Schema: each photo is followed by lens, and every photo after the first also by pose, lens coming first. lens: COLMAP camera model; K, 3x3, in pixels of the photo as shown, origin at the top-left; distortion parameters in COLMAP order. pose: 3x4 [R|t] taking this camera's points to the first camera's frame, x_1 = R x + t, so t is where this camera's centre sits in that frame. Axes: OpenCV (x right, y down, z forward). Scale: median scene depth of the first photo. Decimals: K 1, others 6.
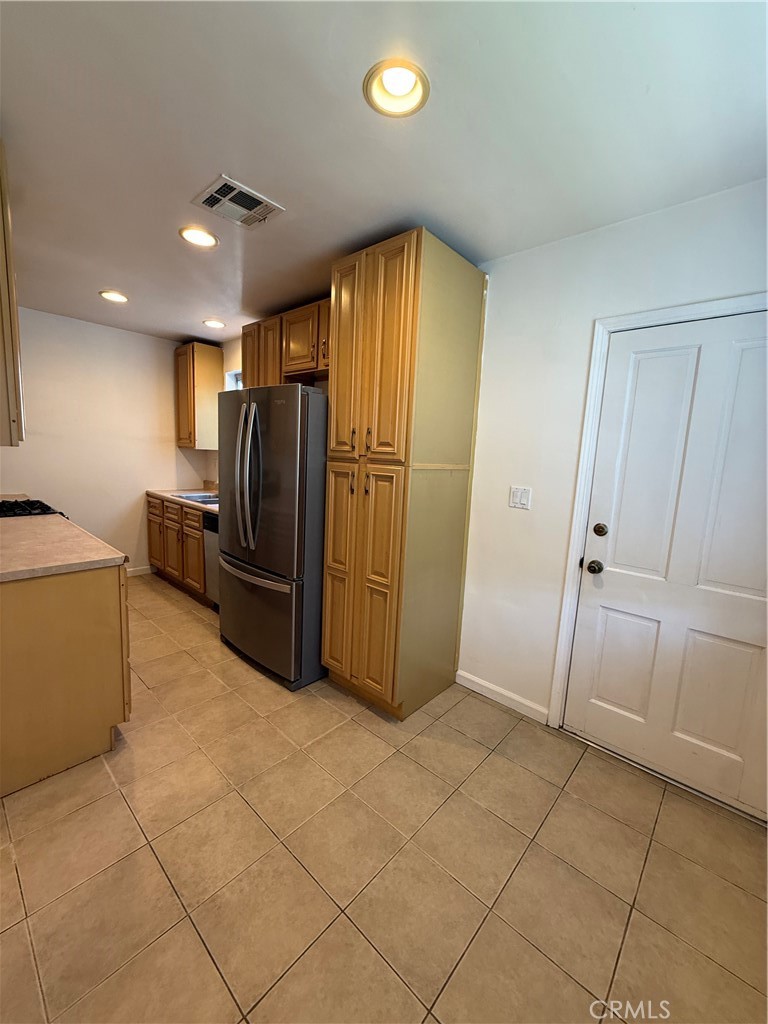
lens RADIAL K [[406.3, 0, 384.5], [0, 406.3, 510.7], [0, 0, 1]] dist [-0.000323, -0.000331]
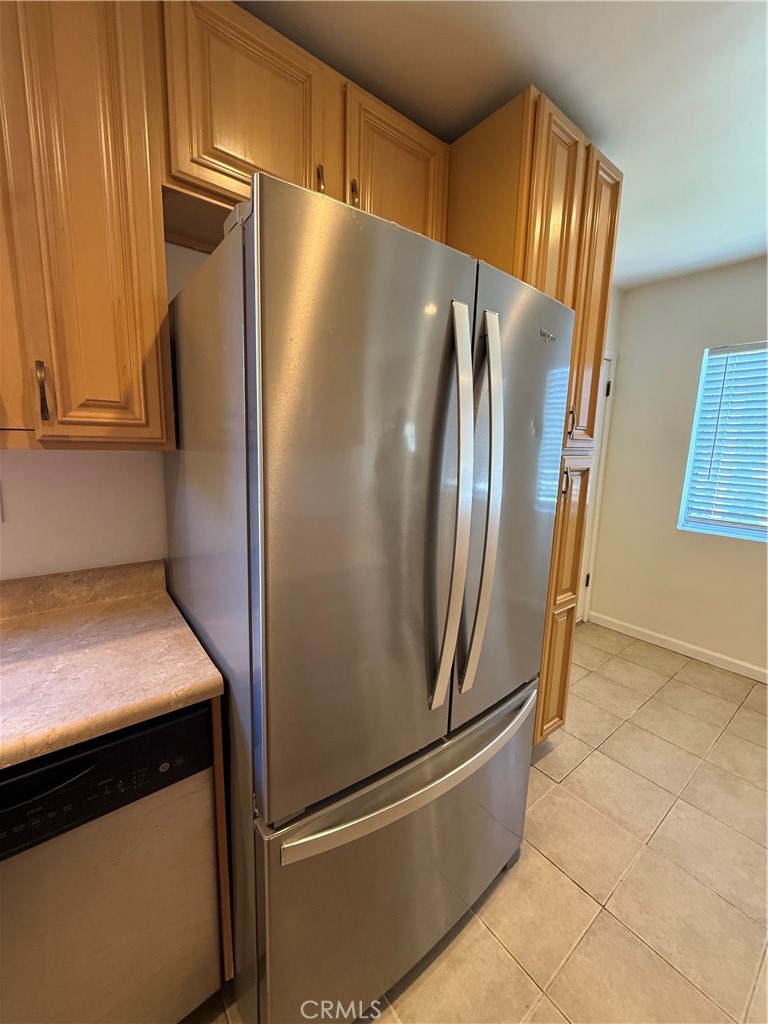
lens RADIAL K [[406.3, 0, 392.3], [0, 406.3, 511.6], [0, 0, 1]] dist [-0.000323, -0.000331]
pose [[0.169063, -0.206517, 0.963726, -0.759403], [0.111971, 0.975495, 0.189396, -0.176574], [-0.979224, 0.075890, 0.188044, 1.095147]]
